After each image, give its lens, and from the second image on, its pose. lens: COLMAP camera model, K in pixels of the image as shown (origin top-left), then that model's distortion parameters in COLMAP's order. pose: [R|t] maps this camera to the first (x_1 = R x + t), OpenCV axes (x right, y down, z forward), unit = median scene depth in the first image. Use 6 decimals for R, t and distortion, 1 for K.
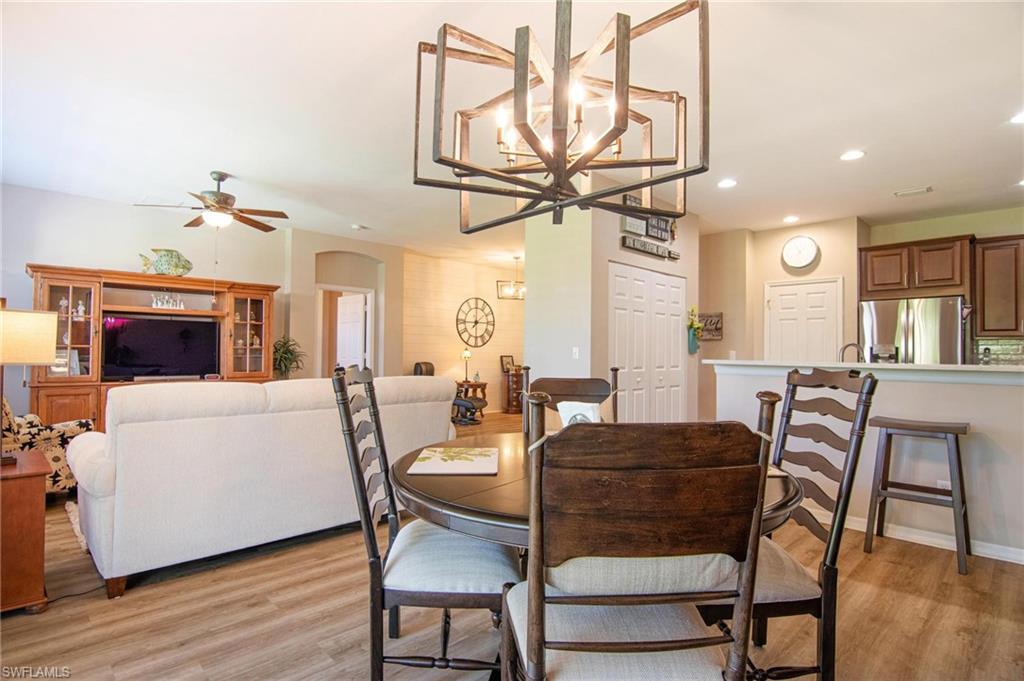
lens RADIAL K [[520.8, 0, 507.7], [0, 520.8, 344.0], [0, 0, 1]] dist [-0.007586, -0.010293]
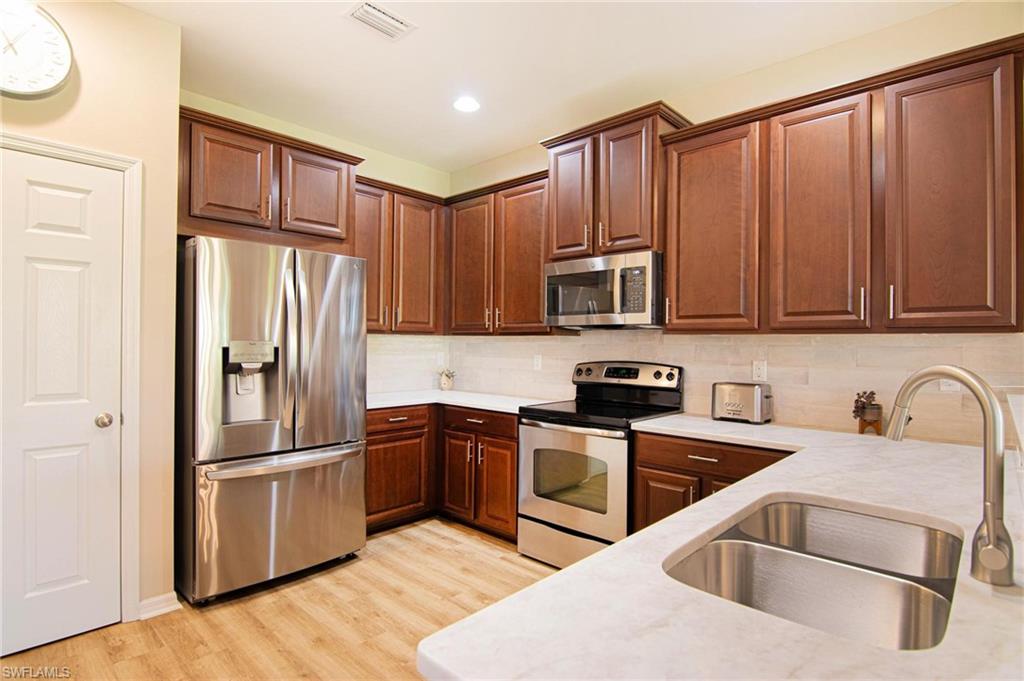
lens RADIAL K [[520.8, 0, 512.2], [0, 520.8, 342.8], [0, 0, 1]] dist [-0.007586, -0.010293]
pose [[-0.038482, -0.007676, 0.999230, 0.269335], [-0.025622, 0.999649, 0.006692, -0.006422], [-0.998931, -0.025344, -0.038665, 0.784554]]
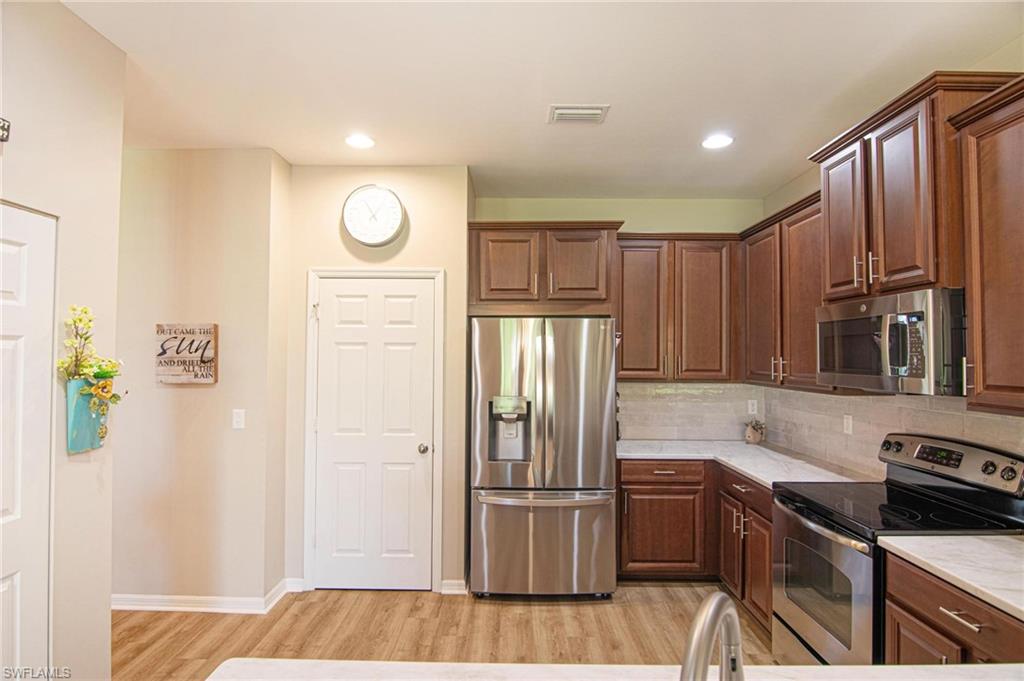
lens RADIAL K [[520.8, 0, 505.8], [0, 520.8, 343.0], [0, 0, 1]] dist [-0.007586, -0.010293]
pose [[0.709638, 0.014136, 0.704425, 0.323959], [-0.010792, 0.999899, -0.009194, -0.051249], [-0.704484, -0.001077, 0.709719, 0.597114]]
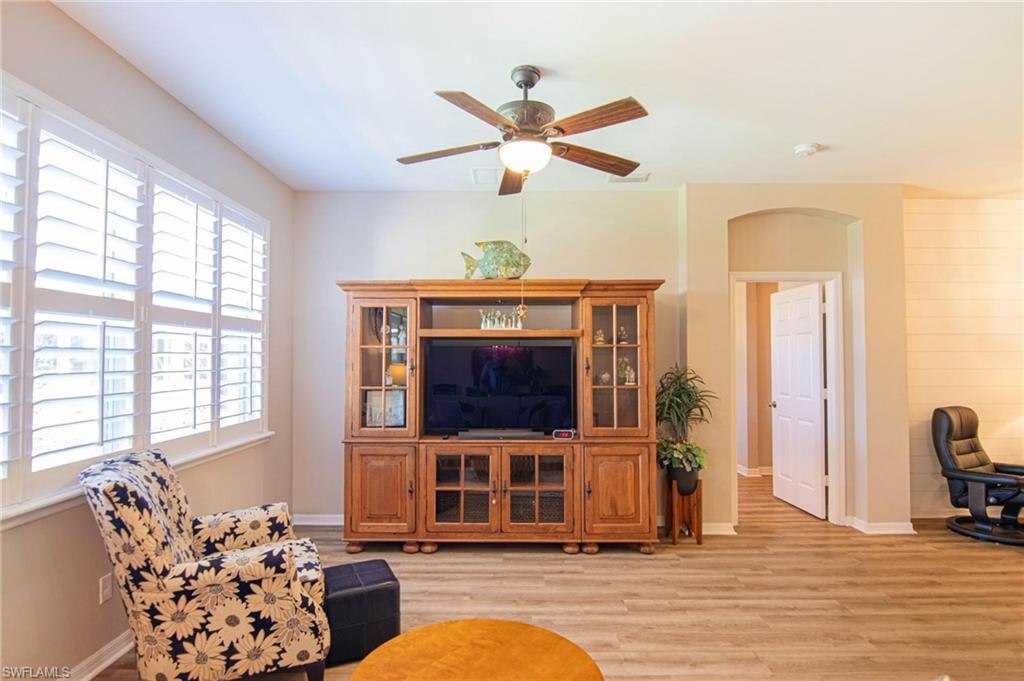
lens RADIAL K [[520.8, 0, 508.5], [0, 520.8, 343.8], [0, 0, 1]] dist [-0.007586, -0.010293]
pose [[0.712546, -0.030817, -0.700948, -0.173762], [0.017994, 0.999509, -0.025650, -0.031829], [0.701394, 0.005664, 0.712751, 0.511832]]
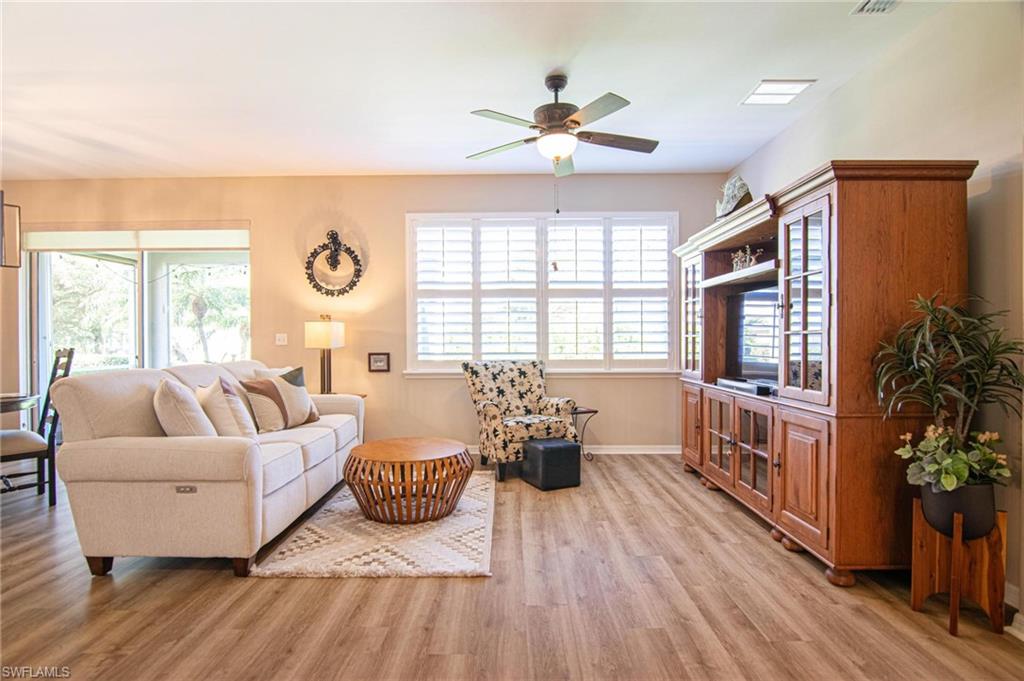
lens RADIAL K [[520.8, 0, 508.6], [0, 520.8, 341.3], [0, 0, 1]] dist [-0.007586, -0.010293]
pose [[-0.696368, -0.003608, -0.717676, -0.021753], [0.009179, 0.999861, -0.013933, 0.019874], [0.717626, -0.016289, -0.696238, 1.196185]]
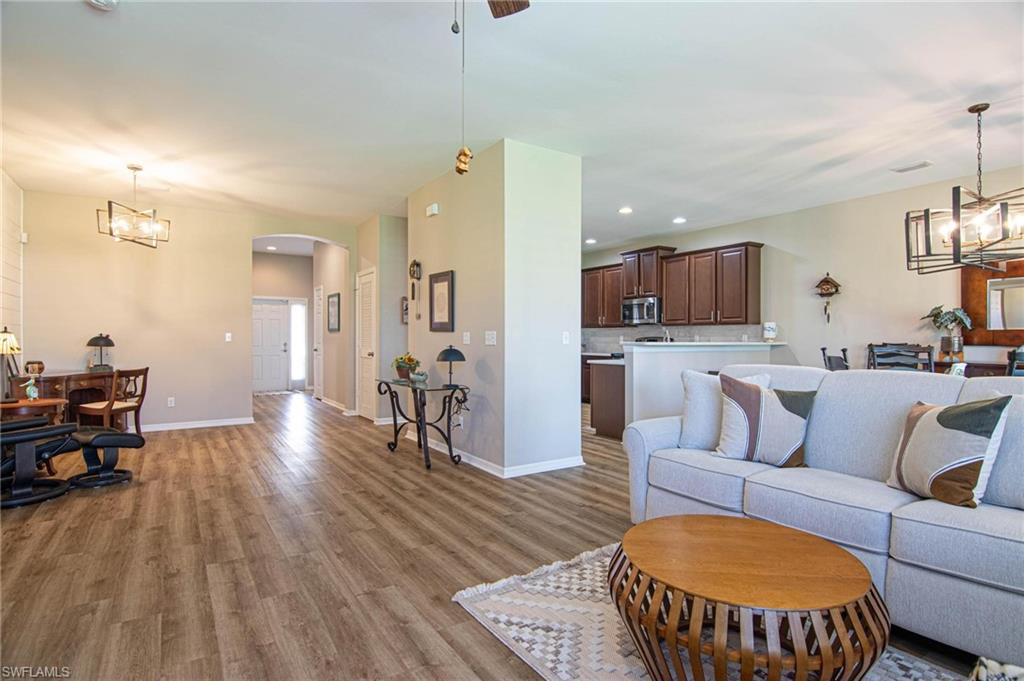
lens RADIAL K [[520.8, 0, 509.1], [0, 520.8, 347.5], [0, 0, 1]] dist [-0.007586, -0.010293]
pose [[0.185157, -0.026967, 0.982339, -0.701257], [-0.017119, 0.999383, 0.030661, 0.006225], [-0.982560, -0.022494, 0.184581, 0.766420]]
